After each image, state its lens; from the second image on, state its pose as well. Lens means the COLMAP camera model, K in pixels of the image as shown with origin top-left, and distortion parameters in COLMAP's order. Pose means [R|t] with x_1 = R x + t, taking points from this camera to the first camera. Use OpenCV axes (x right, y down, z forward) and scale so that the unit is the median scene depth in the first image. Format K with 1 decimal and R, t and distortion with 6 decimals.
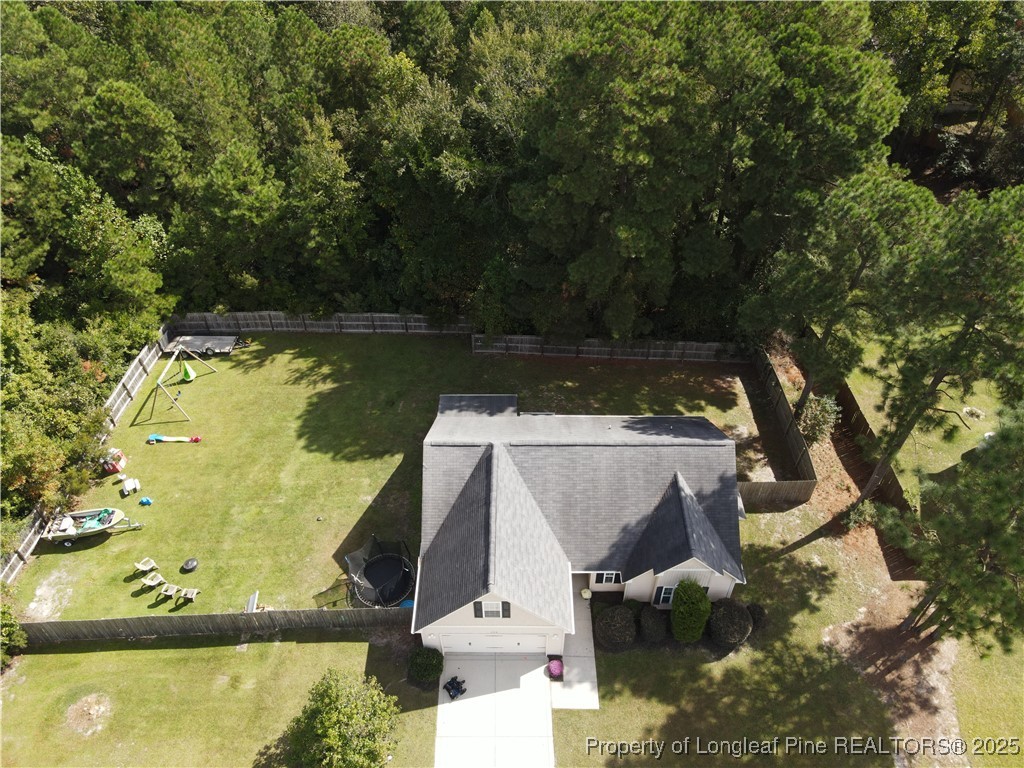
lens RADIAL K [[736.0, 0, 508.9], [0, 736.0, 385.6], [0, 0, 1]] dist [0.012455, 0.007809]
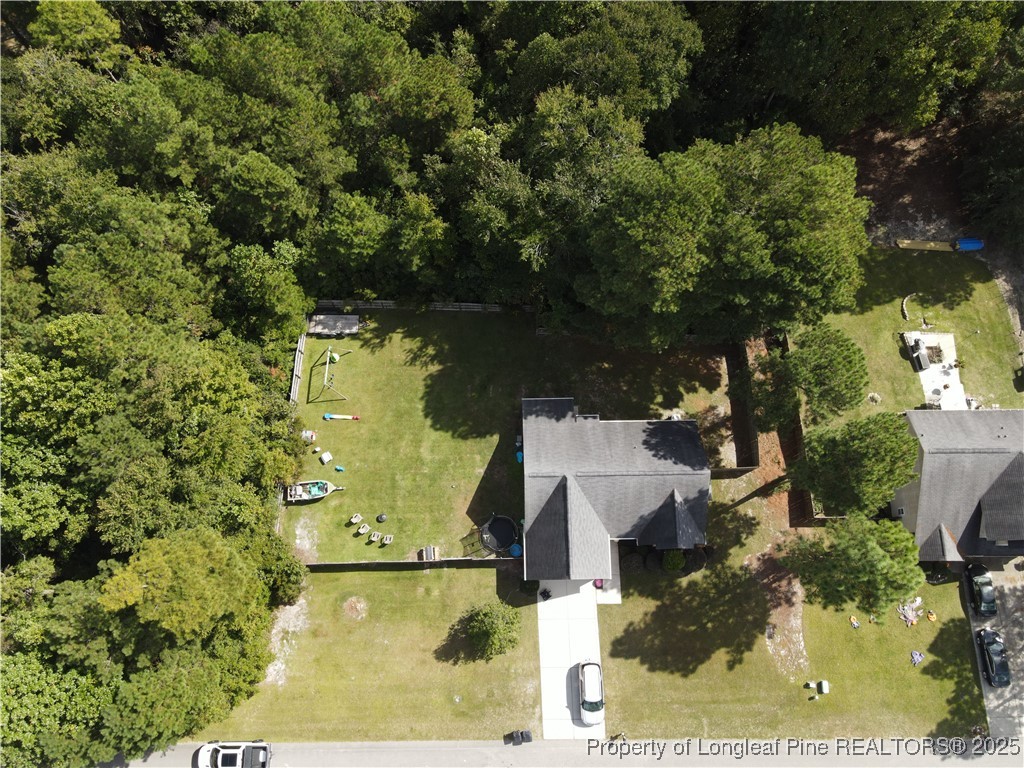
lens RADIAL K [[736.0, 0, 508.9], [0, 736.0, 385.6], [0, 0, 1]] dist [0.012455, 0.007809]
pose [[0.999755, -0.019354, 0.010772, -0.154911], [0.011132, 0.859480, 0.511048, -0.889193], [-0.019149, -0.510802, 0.859485, -0.308523]]
